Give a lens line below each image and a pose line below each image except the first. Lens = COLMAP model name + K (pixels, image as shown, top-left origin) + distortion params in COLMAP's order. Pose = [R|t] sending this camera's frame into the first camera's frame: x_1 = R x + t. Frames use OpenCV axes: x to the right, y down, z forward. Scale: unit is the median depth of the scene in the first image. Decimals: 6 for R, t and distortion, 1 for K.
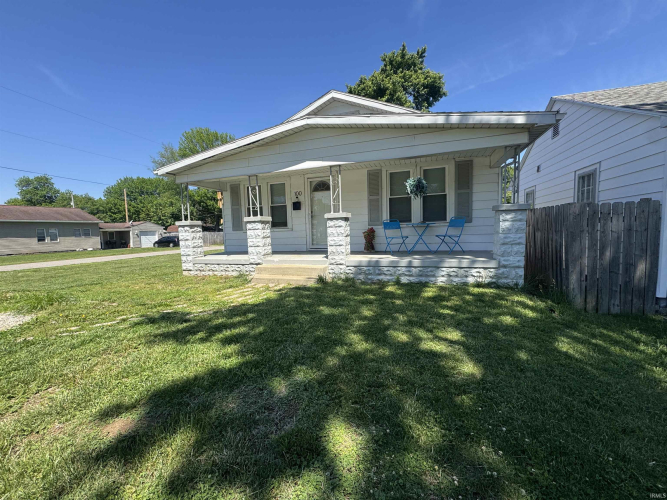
lens RADIAL K [[266.4, 0, 331.8], [0, 266.4, 250.0], [0, 0, 1]] dist [-0.002806, 0.000200]
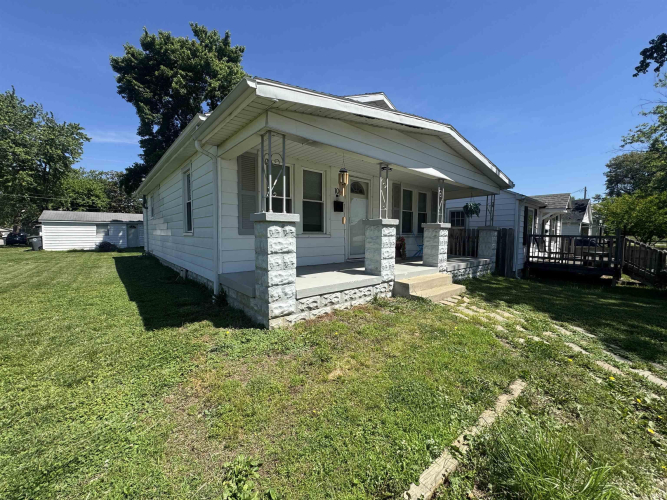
lens RADIAL K [[266.4, 0, 331.2], [0, 266.4, 252.5], [0, 0, 1]] dist [-0.002806, 0.000200]
pose [[0.501349, -0.025267, 0.864876, -0.823987], [0.039724, 0.999192, 0.006164, -0.033034], [-0.864333, 0.031266, 0.501947, 0.614846]]
